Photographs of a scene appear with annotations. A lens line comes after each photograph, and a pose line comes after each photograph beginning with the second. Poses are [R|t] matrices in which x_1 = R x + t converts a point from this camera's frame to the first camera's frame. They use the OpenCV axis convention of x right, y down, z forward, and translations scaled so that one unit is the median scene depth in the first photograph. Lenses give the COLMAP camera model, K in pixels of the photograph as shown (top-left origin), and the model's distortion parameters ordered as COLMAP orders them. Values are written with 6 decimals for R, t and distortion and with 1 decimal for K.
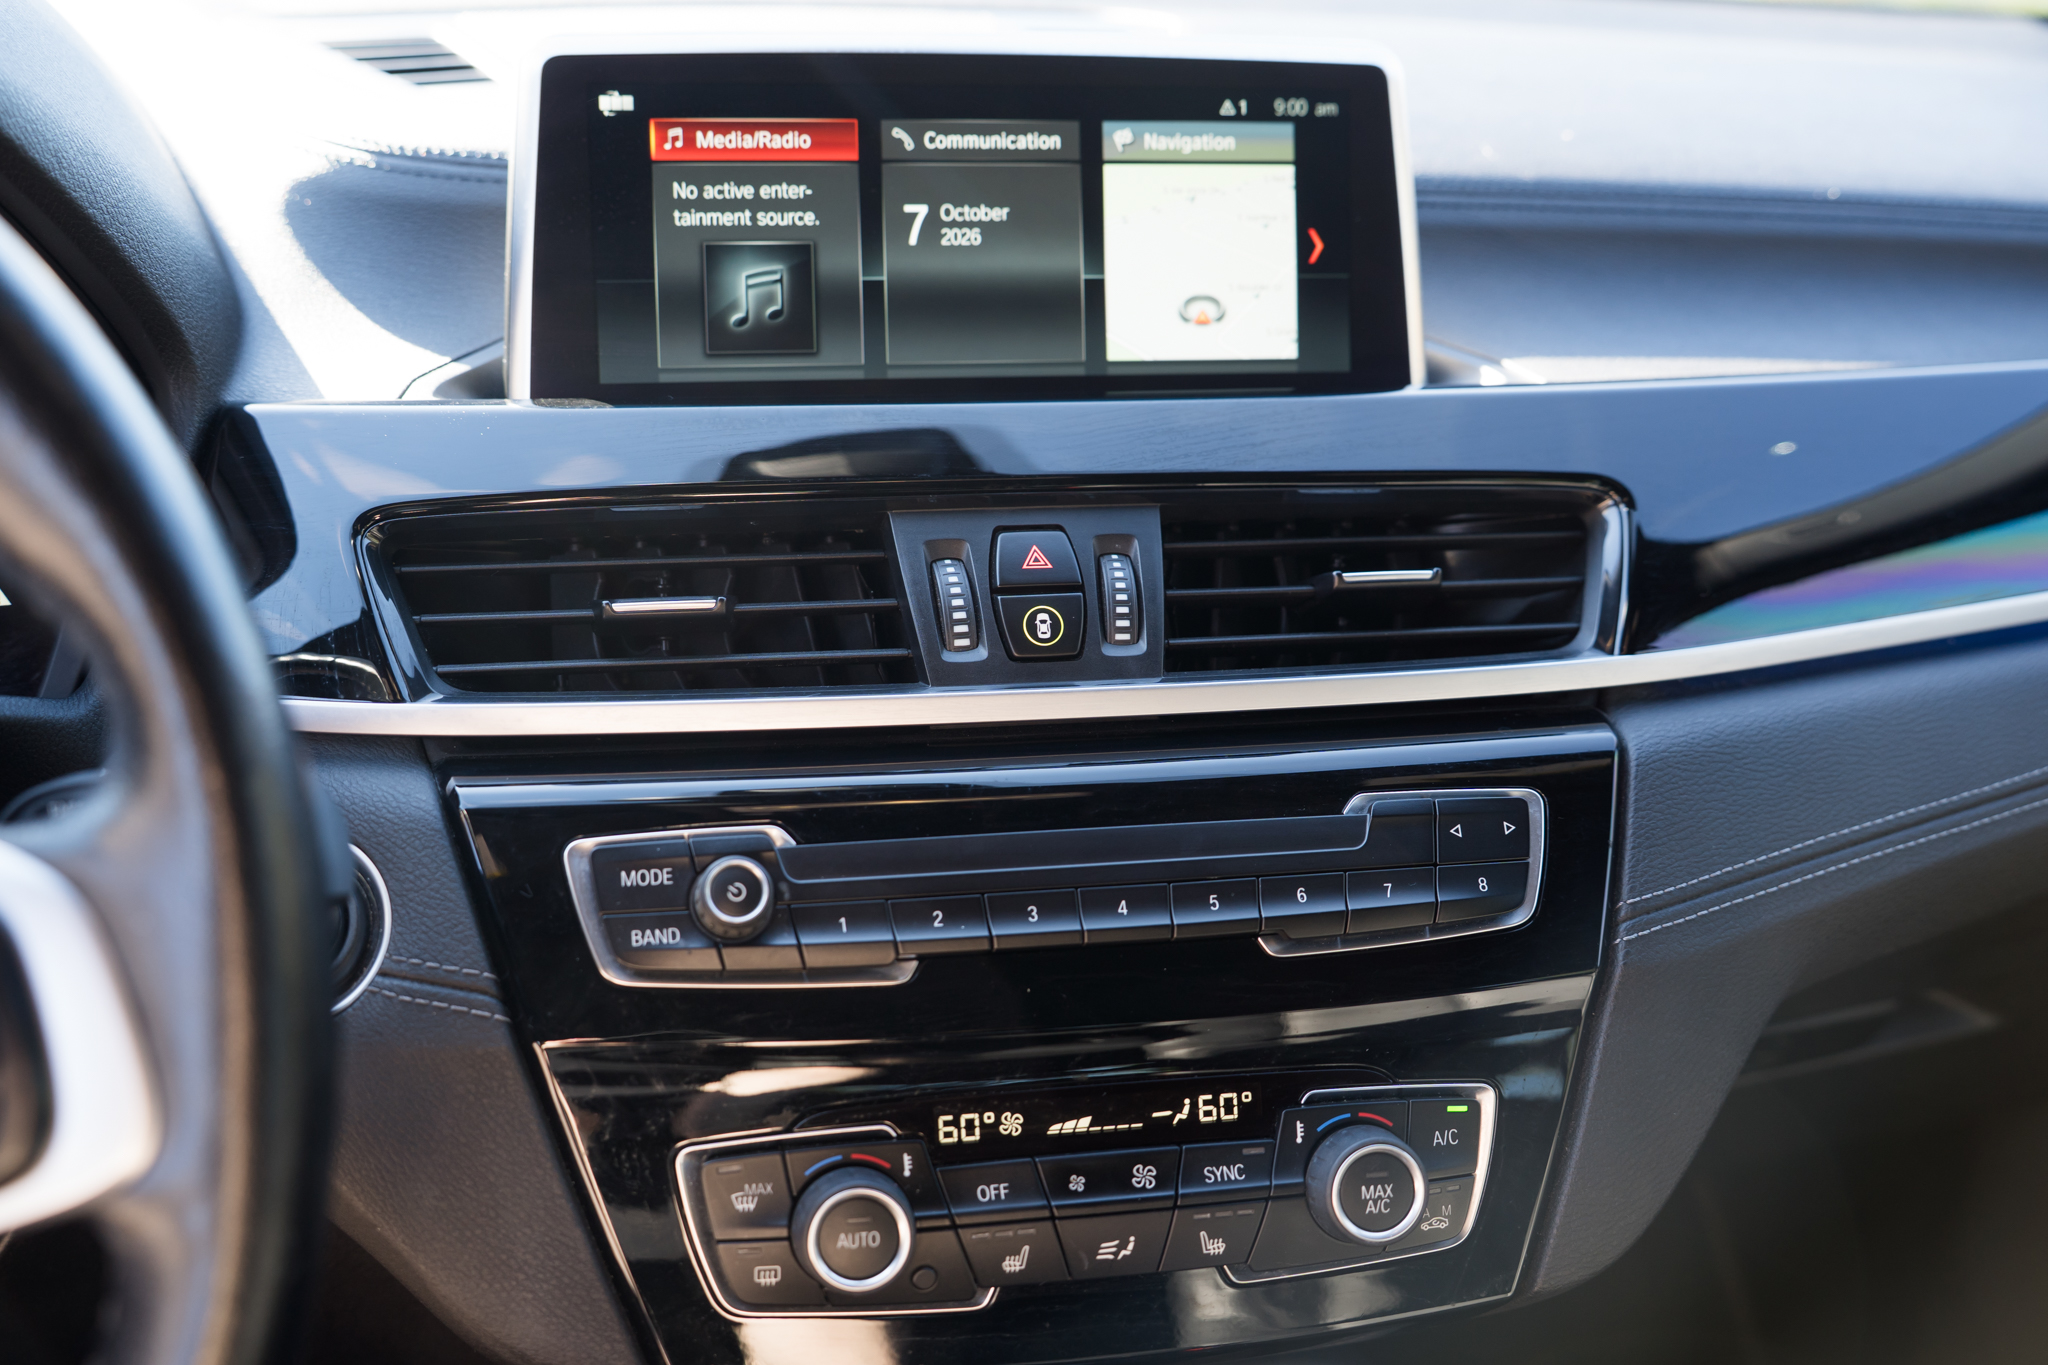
lens RADIAL K [[2354.1, 0, 1017.1], [0, 2354.1, 685.5], [0, 0, 1]] dist [-0.048629, 0.000000]
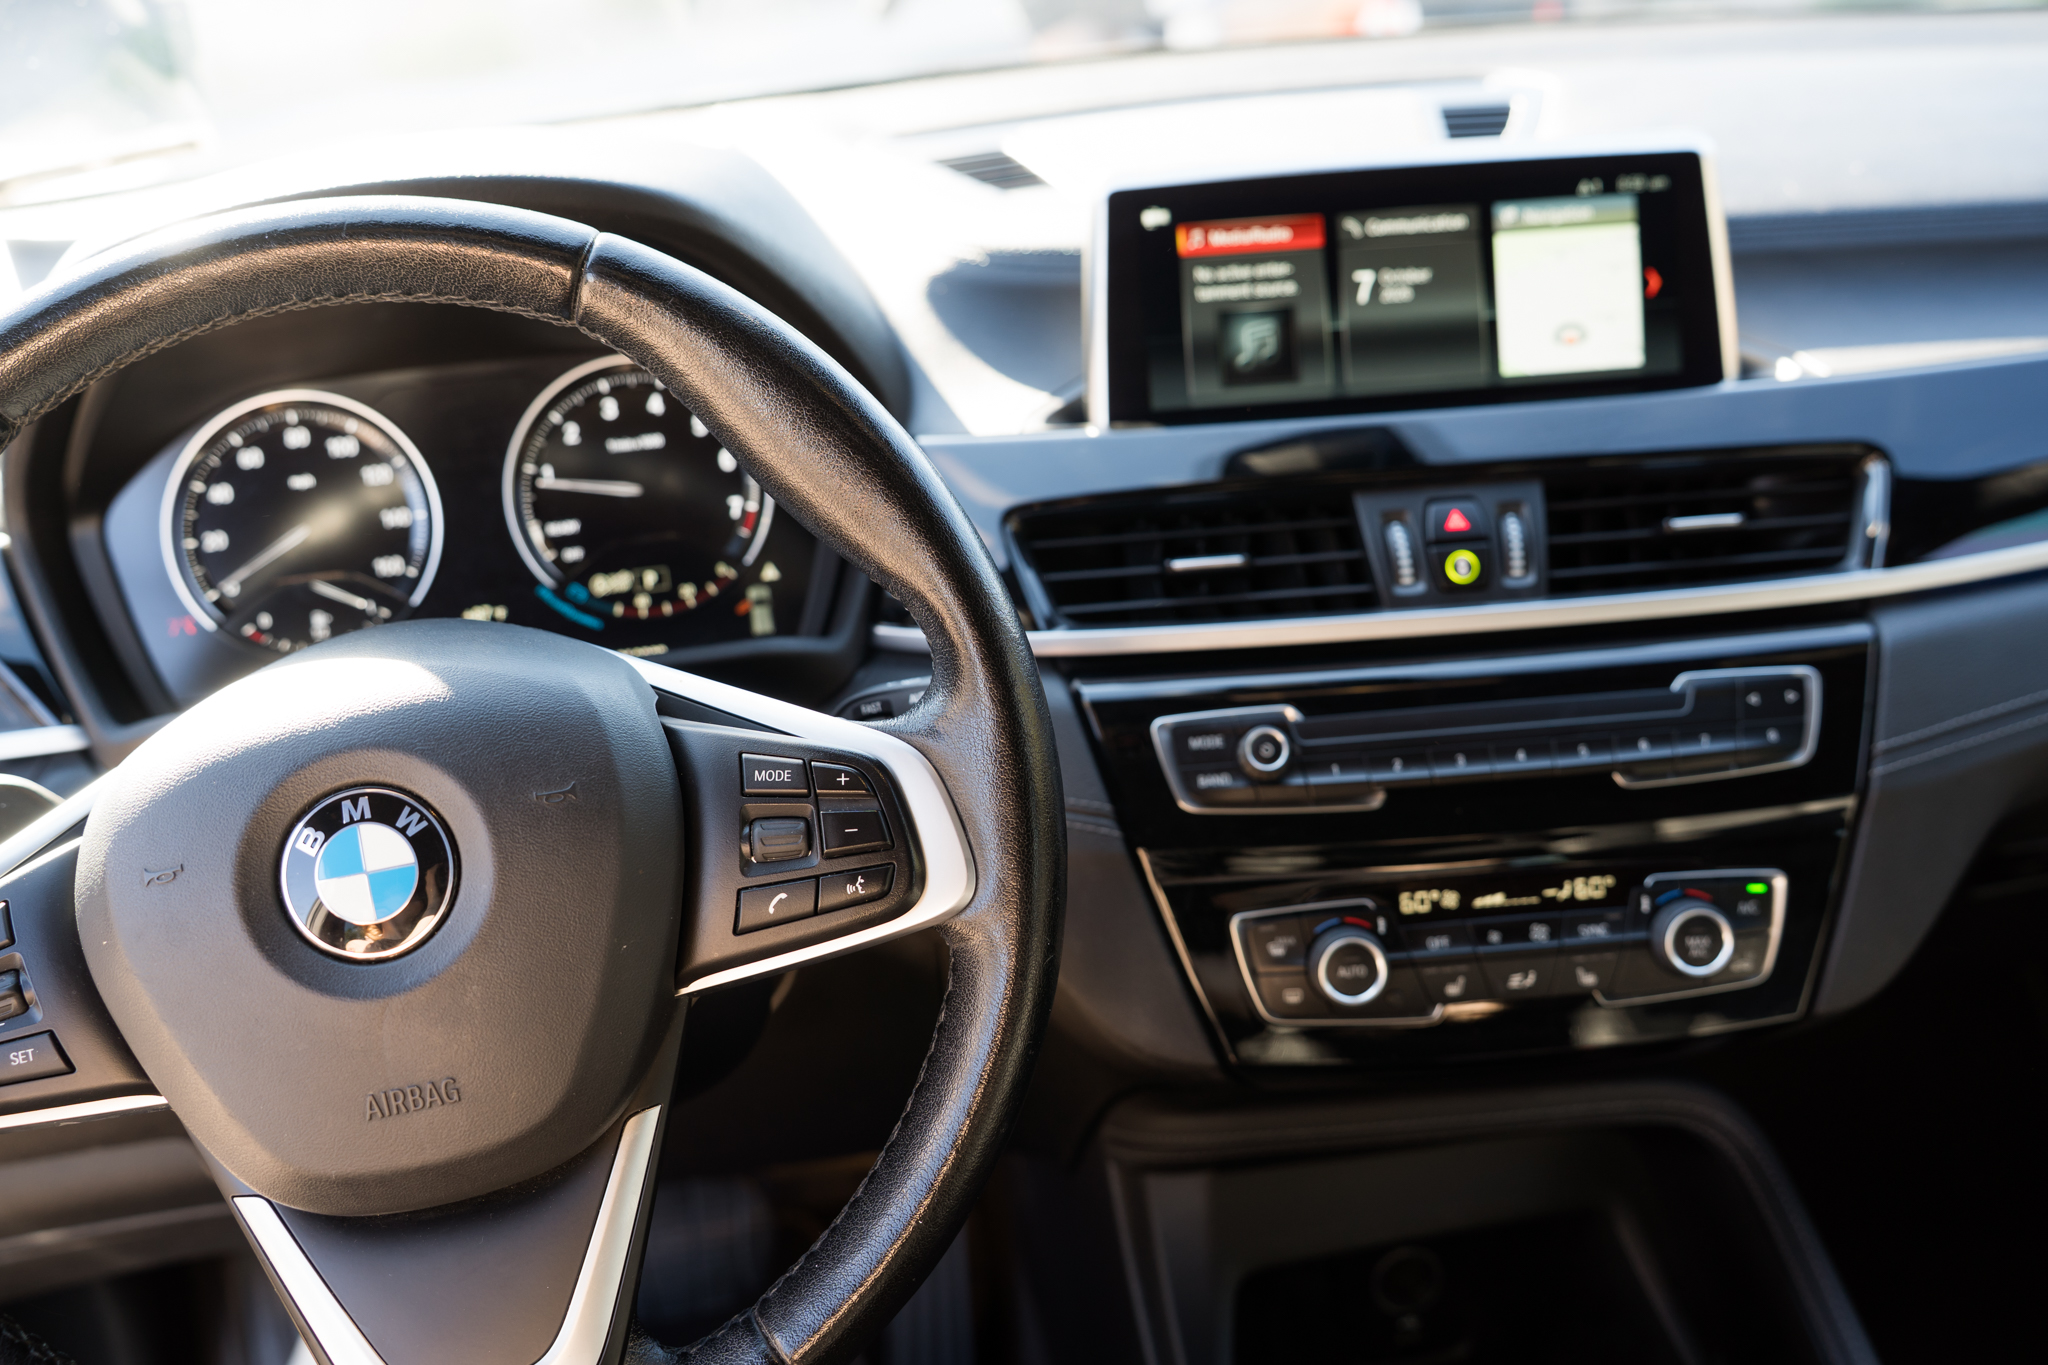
lens RADIAL K [[2354.1, 0, 1033.3], [0, 2354.1, 689.7], [0, 0, 1]] dist [-0.048629, 0.000000]
pose [[0.984802, -0.027326, -0.171519, -0.003026], [0.035479, 0.998372, 0.044653, -0.023298], [0.170020, -0.050060, 0.984168, -0.483761]]
